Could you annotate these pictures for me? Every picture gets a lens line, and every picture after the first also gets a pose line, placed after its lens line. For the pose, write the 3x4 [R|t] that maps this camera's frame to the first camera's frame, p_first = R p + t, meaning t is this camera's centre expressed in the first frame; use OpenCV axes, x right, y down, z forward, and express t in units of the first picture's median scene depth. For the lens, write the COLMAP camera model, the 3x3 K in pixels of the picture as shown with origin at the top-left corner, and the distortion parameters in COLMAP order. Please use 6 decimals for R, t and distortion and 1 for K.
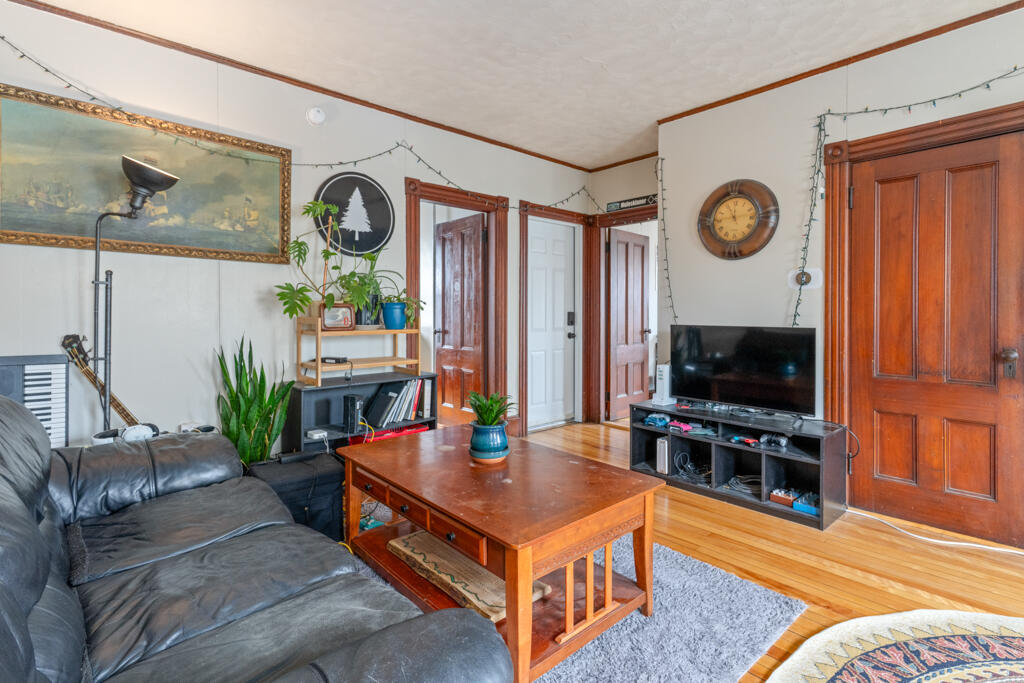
lens RADIAL K [[488.6, 0, 512.1], [0, 488.6, 313.1], [0, 0, 1]] dist [0.000491, -0.000023]
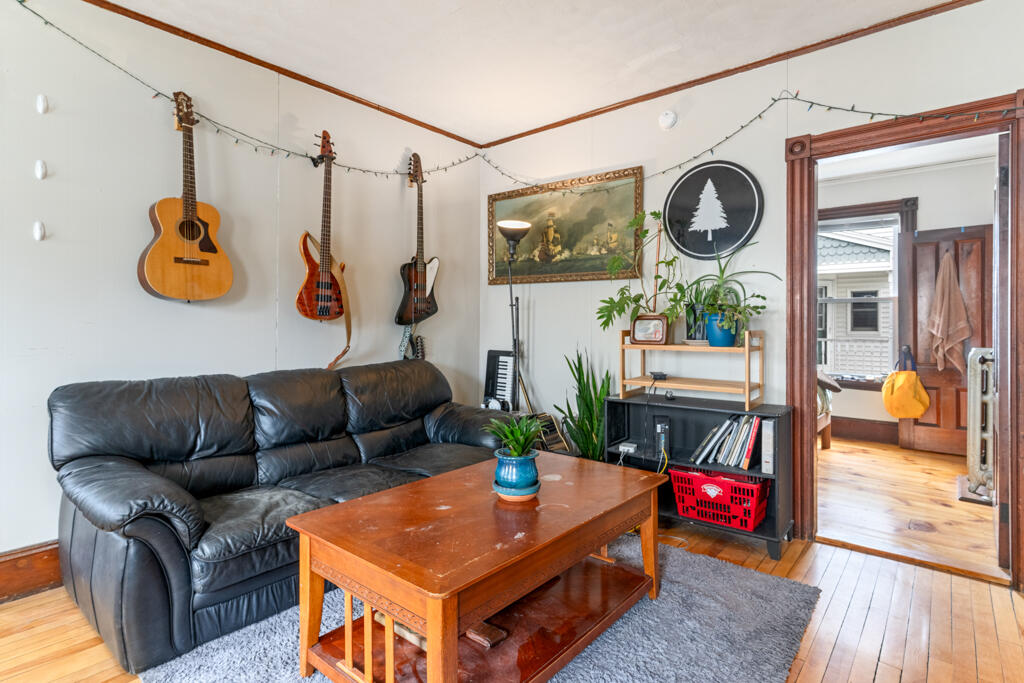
lens RADIAL K [[515.8, 0, 511.2], [0, 515.8, 321.4], [0, 0, 1]] dist [0.000061, -0.000063]
pose [[0.139873, -0.006853, -0.990146, 0.583243], [-0.005239, 0.999957, -0.007661, 0.000379], [0.990156, 0.006259, 0.139831, 0.592787]]
